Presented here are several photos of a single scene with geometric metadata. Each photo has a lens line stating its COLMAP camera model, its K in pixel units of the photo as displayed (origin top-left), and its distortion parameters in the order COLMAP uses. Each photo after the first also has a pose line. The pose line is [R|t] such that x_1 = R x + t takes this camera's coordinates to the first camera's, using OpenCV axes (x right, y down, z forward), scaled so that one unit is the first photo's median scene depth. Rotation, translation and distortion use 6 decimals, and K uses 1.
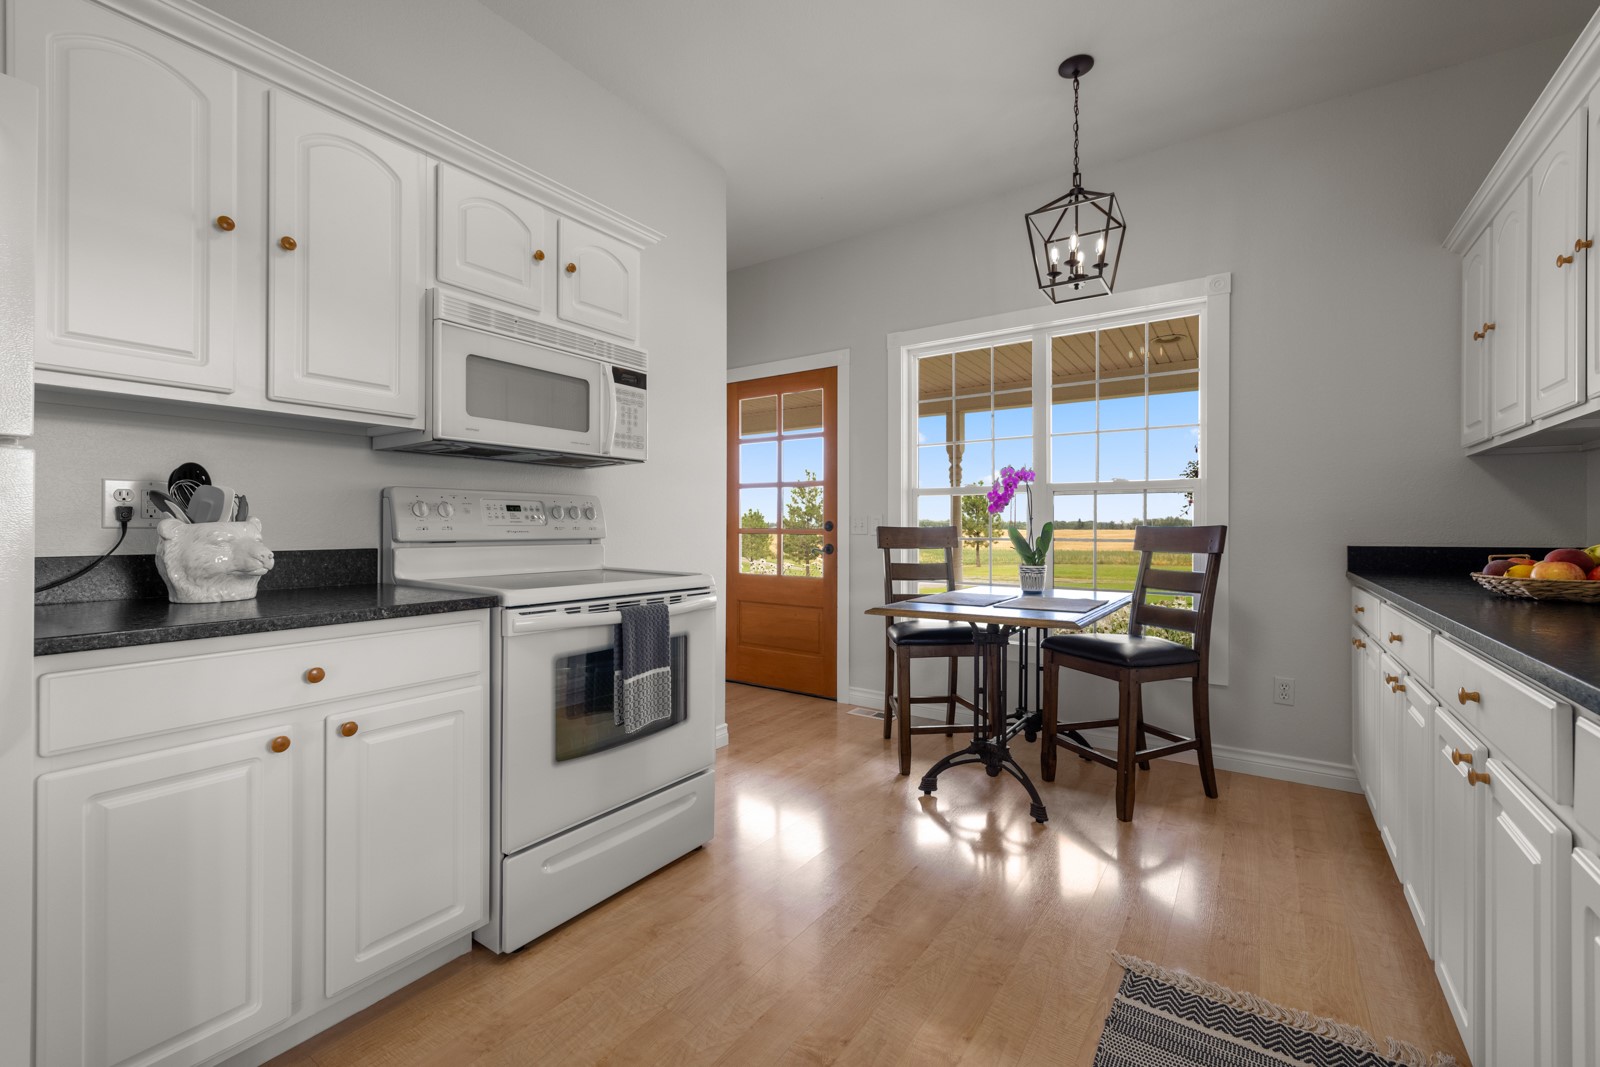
lens RADIAL K [[669.2, 0, 799.6], [0, 669.2, 527.1], [0, 0, 1]] dist [-0.001927, 0.000019]
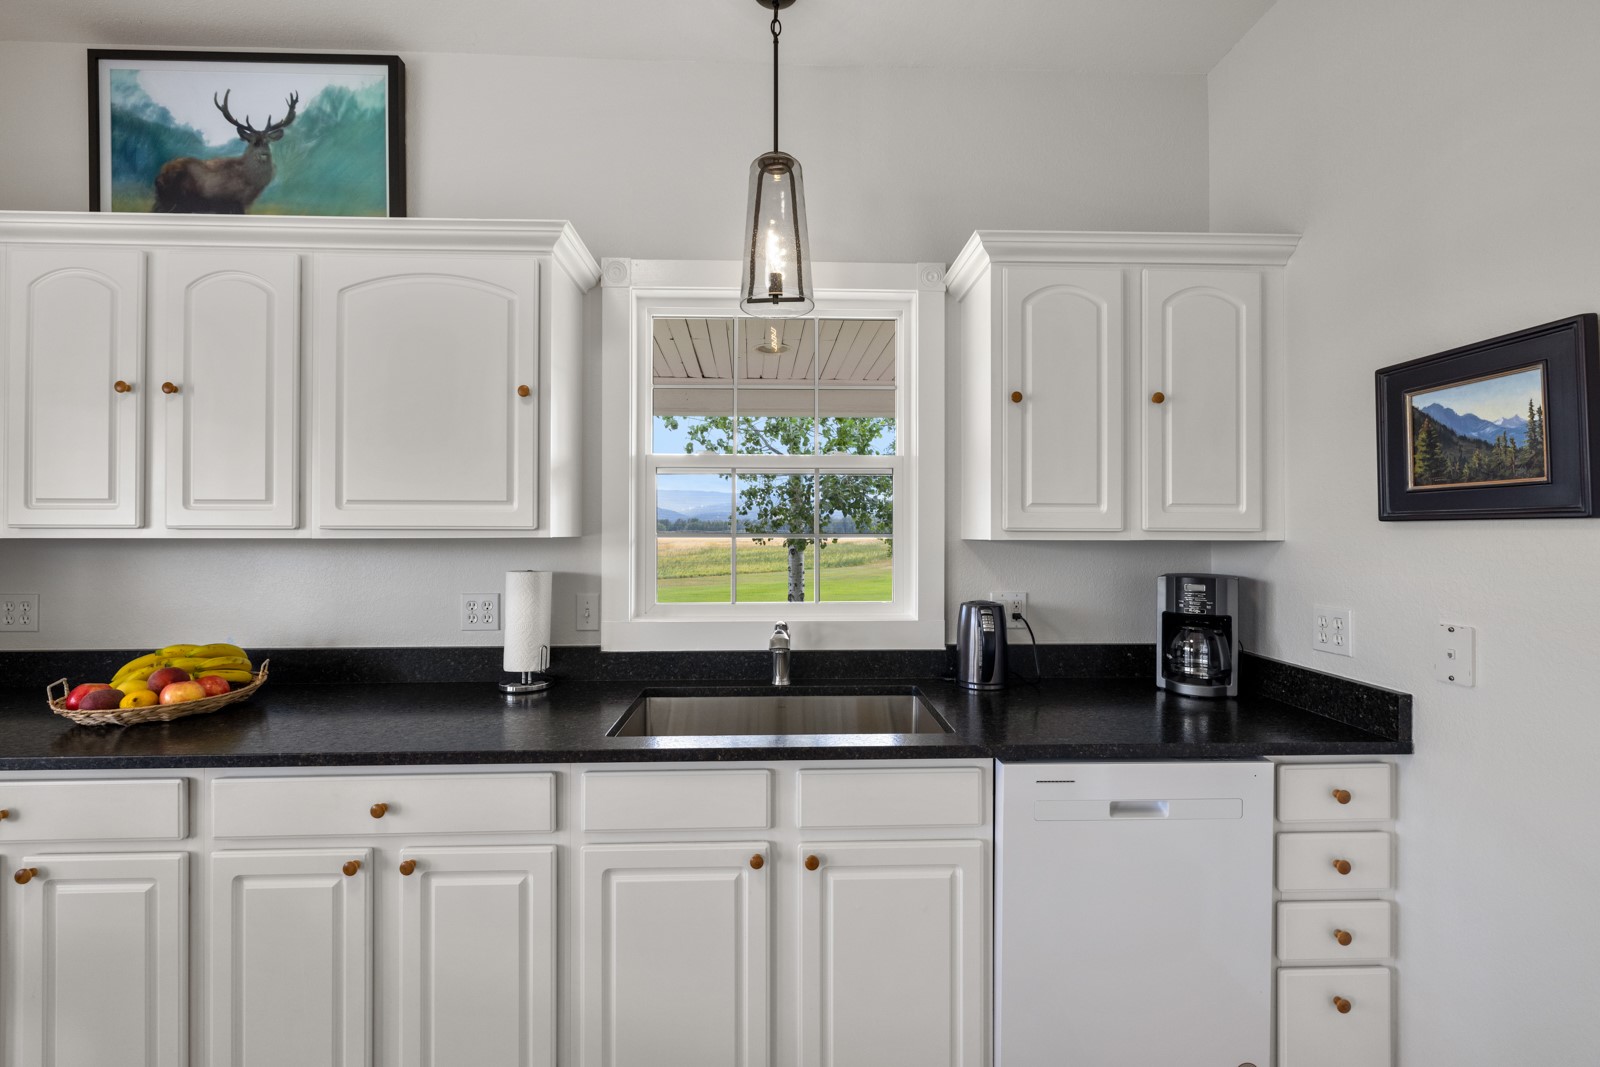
lens RADIAL K [[669.2, 0, 794.0], [0, 669.2, 533.1], [0, 0, 1]] dist [-0.001927, 0.000019]
pose [[-0.598494, -0.006257, 0.801103, -0.192864], [-0.002679, 0.999980, 0.005808, -0.111519], [-0.801123, 0.001330, -0.598498, 0.476396]]
